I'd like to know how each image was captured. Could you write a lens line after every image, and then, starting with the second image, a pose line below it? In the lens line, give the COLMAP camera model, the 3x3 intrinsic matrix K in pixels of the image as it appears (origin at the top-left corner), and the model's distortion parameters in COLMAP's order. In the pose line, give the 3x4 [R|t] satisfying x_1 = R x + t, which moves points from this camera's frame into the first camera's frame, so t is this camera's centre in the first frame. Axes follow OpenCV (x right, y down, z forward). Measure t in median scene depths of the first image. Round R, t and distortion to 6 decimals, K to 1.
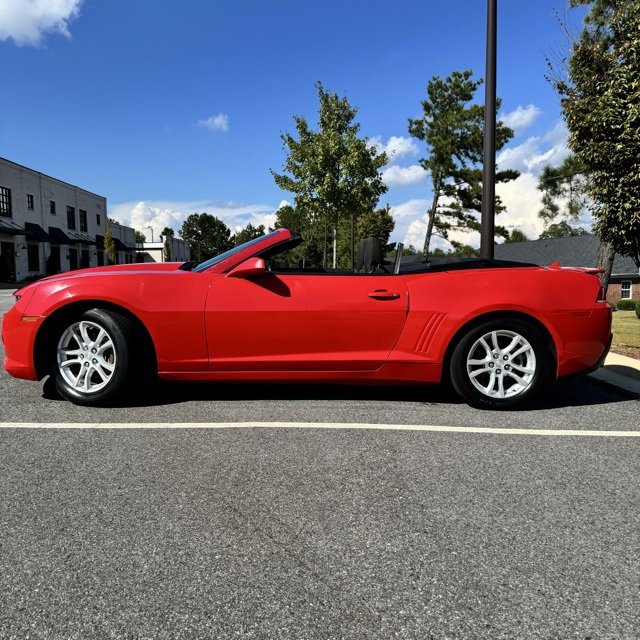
lens RADIAL K [[608.4, 0, 321.1], [0, 608.4, 318.2], [0, 0, 1]] dist [-0.009866, 0.000000]
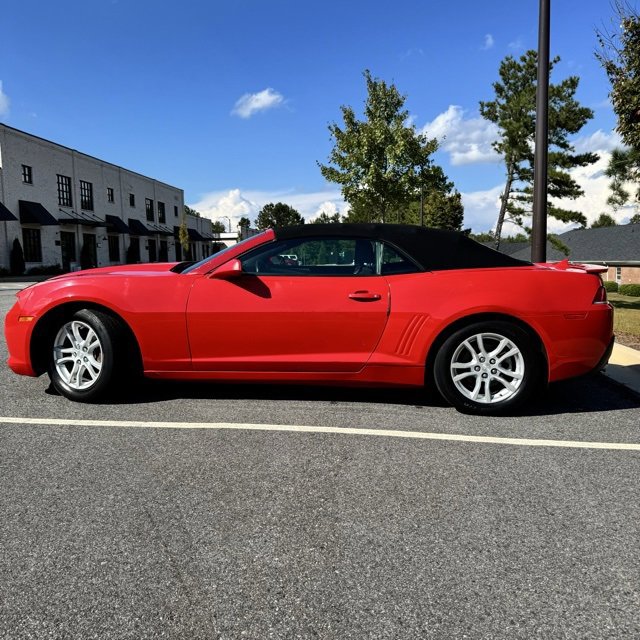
lens RADIAL K [[608.4, 0, 321.2], [0, 608.4, 320.5], [0, 0, 1]] dist [-0.009866, 0.000000]
pose [[0.992346, 0.006041, -0.123344, 0.152986], [-0.003136, 0.999713, 0.023734, -0.021494], [0.123452, -0.023166, 0.992080, 0.014841]]
